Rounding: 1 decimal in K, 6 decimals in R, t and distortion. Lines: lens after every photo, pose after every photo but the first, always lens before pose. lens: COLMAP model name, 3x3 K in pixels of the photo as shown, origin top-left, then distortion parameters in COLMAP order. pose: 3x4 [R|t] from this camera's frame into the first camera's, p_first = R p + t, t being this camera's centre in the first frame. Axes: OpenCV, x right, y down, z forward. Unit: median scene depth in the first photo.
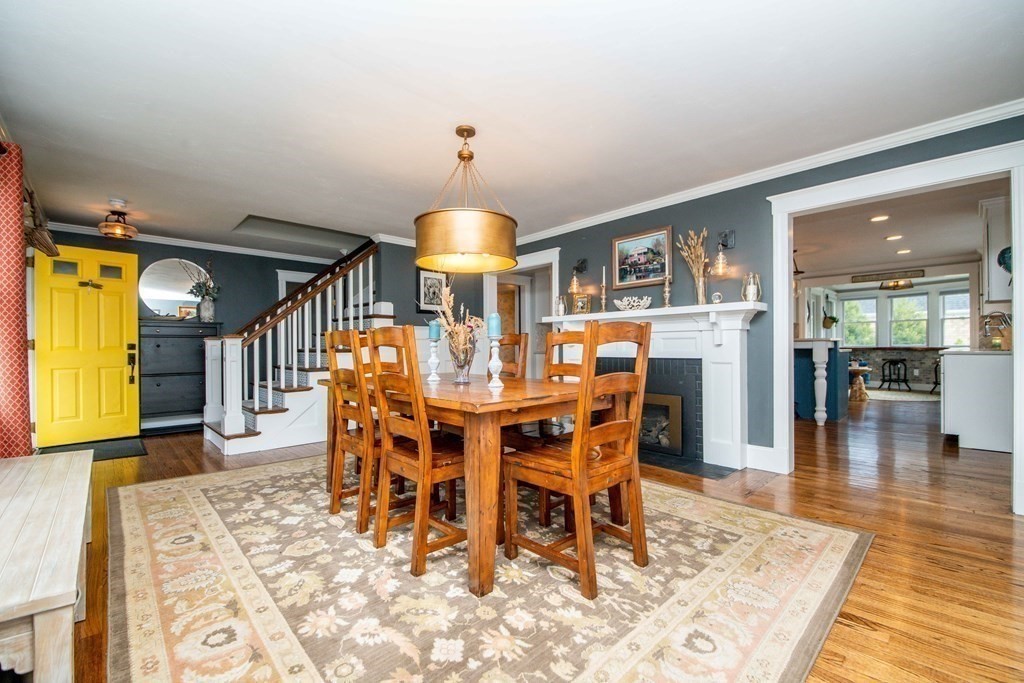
lens RADIAL K [[435.3, 0, 522.0], [0, 435.3, 341.7], [0, 0, 1]] dist [-0.005037, -0.001102]
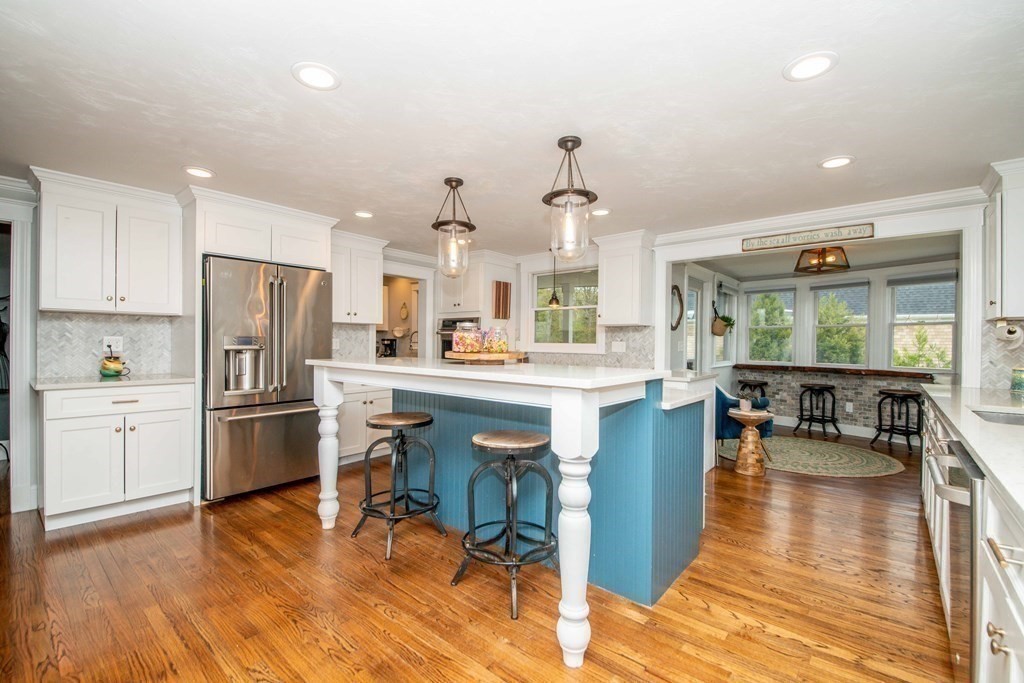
lens RADIAL K [[435.3, 0, 517.1], [0, 435.3, 337.0], [0, 0, 1]] dist [-0.005037, -0.001102]
pose [[0.995312, 0.023886, 0.093718, 0.358986], [-0.023682, 0.999714, -0.003287, -0.018786], [-0.093770, 0.001052, 0.995593, 0.407613]]
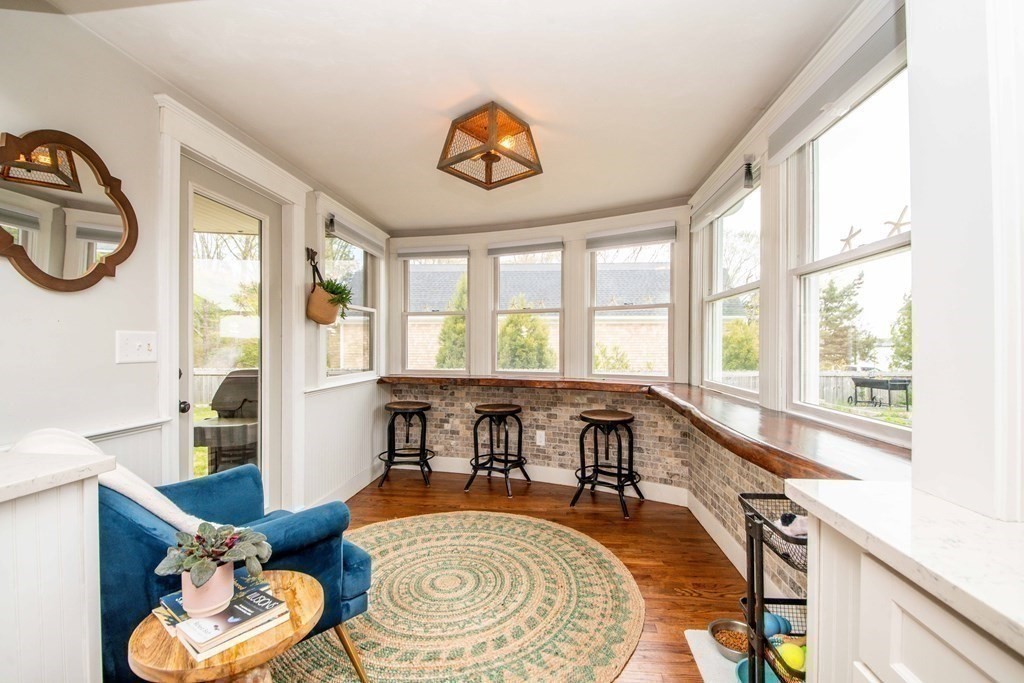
lens RADIAL K [[435.3, 0, 509.2], [0, 435.3, 344.6], [0, 0, 1]] dist [-0.005037, -0.001102]
pose [[0.772278, 0.009554, 0.635212, 0.623069], [-0.010513, 0.999942, -0.002258, -0.015374], [-0.635197, -0.004935, 0.772334, 0.698784]]
